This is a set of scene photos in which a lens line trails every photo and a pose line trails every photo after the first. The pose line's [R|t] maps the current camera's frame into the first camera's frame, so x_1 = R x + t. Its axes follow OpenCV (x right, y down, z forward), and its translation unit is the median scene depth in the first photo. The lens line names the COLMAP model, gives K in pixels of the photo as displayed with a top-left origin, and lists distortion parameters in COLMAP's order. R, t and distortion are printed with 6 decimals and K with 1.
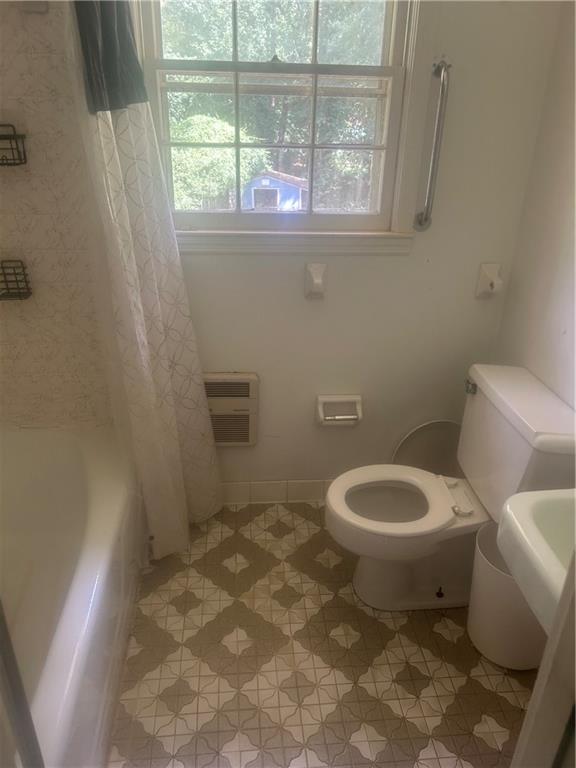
lens RADIAL K [[587.1, 0, 285.5], [0, 587.1, 389.4], [0, 0, 1]] dist [0.047860, -0.033763]
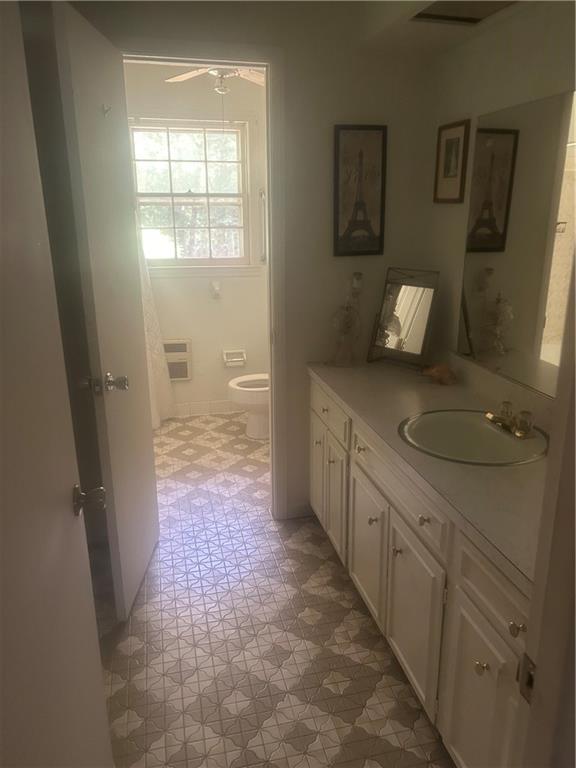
lens RADIAL K [[587.1, 0, 291.2], [0, 587.1, 379.1], [0, 0, 1]] dist [0.047860, -0.033763]
pose [[0.987515, -0.067456, 0.142354, -0.003922], [0.089866, 0.983439, -0.157393, 0.464003], [-0.129379, 0.168221, 0.977222, -0.977207]]
